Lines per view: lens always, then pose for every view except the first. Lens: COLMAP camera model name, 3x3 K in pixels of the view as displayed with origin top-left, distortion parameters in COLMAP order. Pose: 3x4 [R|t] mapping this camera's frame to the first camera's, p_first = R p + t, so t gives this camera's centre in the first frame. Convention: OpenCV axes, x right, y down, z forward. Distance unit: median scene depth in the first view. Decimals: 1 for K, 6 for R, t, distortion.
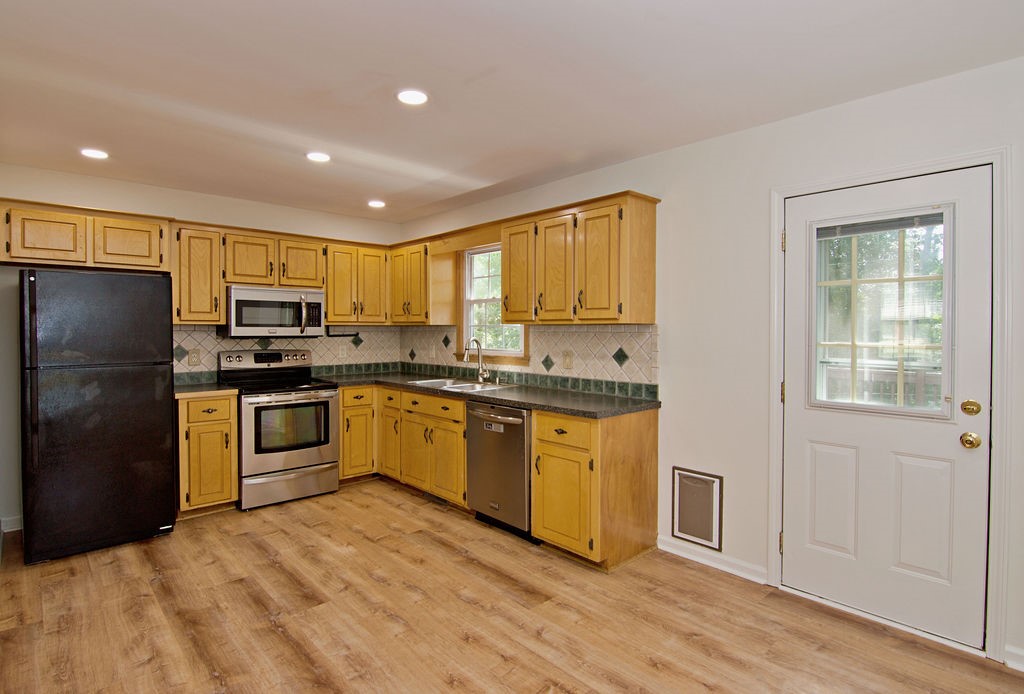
lens RADIAL K [[509.9, 0, 504.7], [0, 509.9, 337.7], [0, 0, 1]] dist [-0.016377, -0.002866]
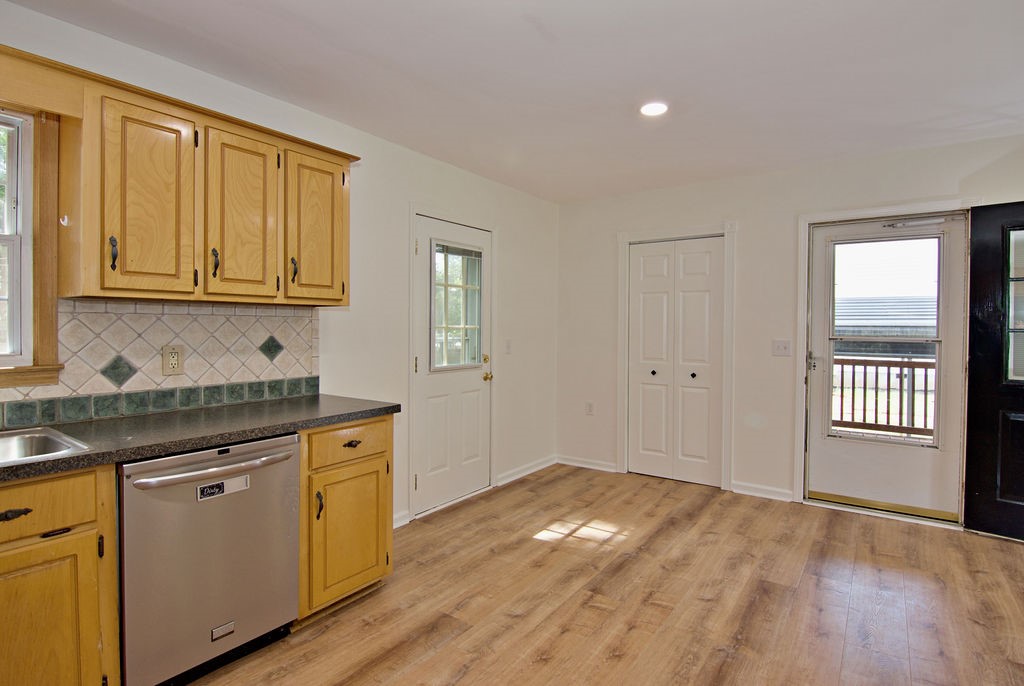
lens RADIAL K [[509.9, 0, 510.9], [0, 509.9, 337.3], [0, 0, 1]] dist [-0.016377, -0.002866]
pose [[-0.184763, -0.023153, 0.982510, -0.507964], [0.013539, 0.999568, 0.026101, 0.005488], [-0.982690, 0.018125, -0.184370, 0.671246]]
